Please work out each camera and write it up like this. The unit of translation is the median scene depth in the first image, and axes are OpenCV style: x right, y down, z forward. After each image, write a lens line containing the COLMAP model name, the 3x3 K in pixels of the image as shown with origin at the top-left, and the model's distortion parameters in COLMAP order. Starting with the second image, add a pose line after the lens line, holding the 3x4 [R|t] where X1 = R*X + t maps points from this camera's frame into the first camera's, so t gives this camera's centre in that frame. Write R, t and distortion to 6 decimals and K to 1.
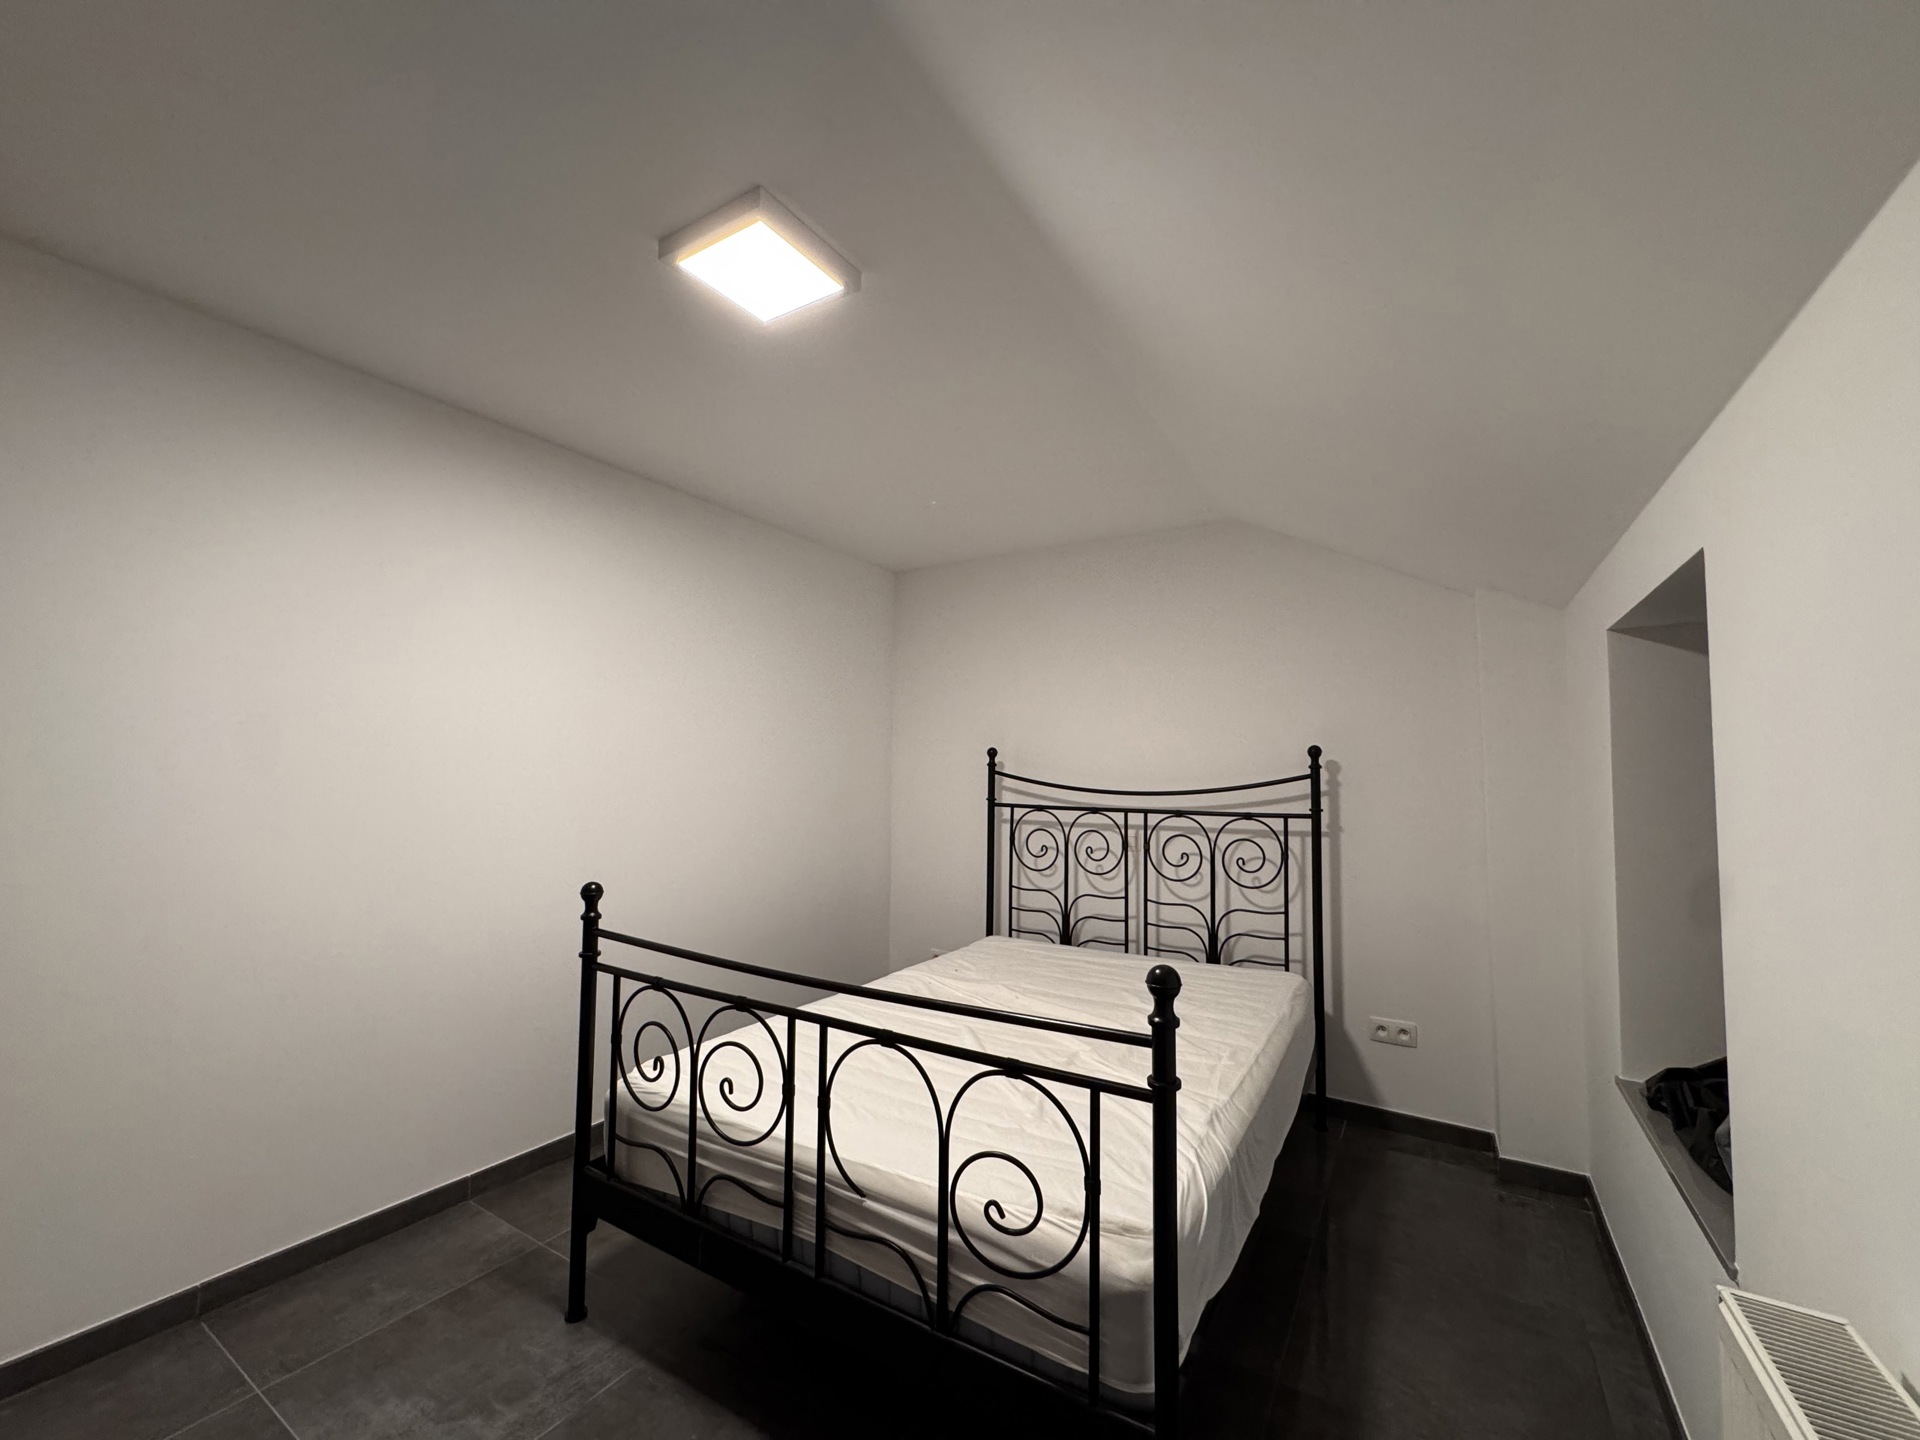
lens RADIAL K [[766.2, 0, 955.0], [0, 766.2, 719.4], [0, 0, 1]] dist [-0.001380, 0.000157]
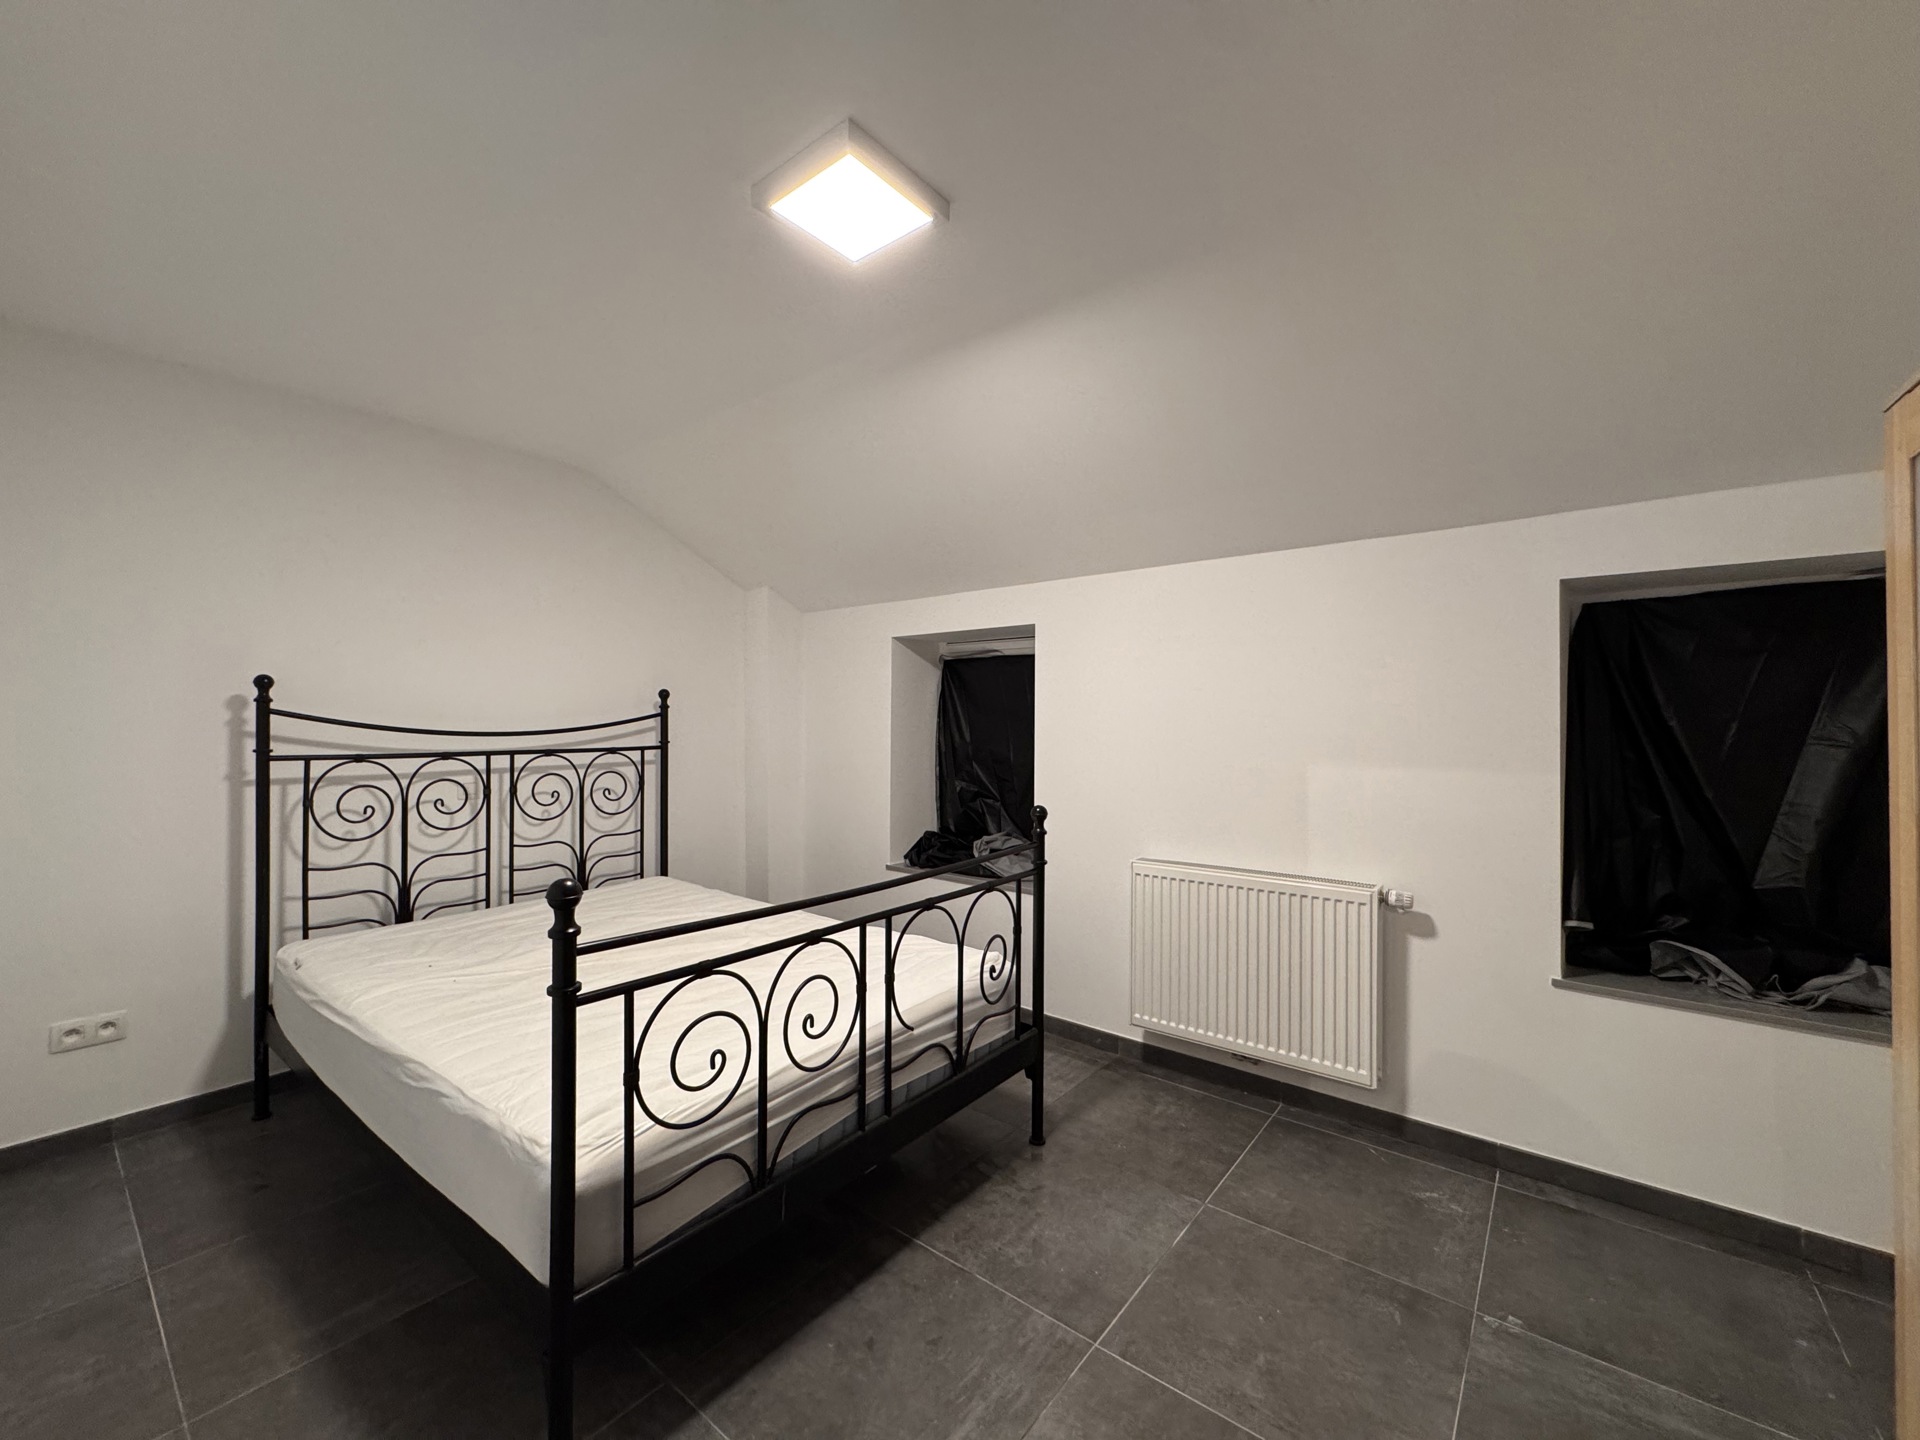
lens RADIAL K [[766.2, 0, 955.9], [0, 766.2, 720.0], [0, 0, 1]] dist [-0.001380, 0.000157]
pose [[0.118239, -0.011268, 0.992921, -0.651338], [-0.067510, 0.997531, 0.019360, 0.026158], [-0.990688, -0.069321, 0.117186, 0.370220]]
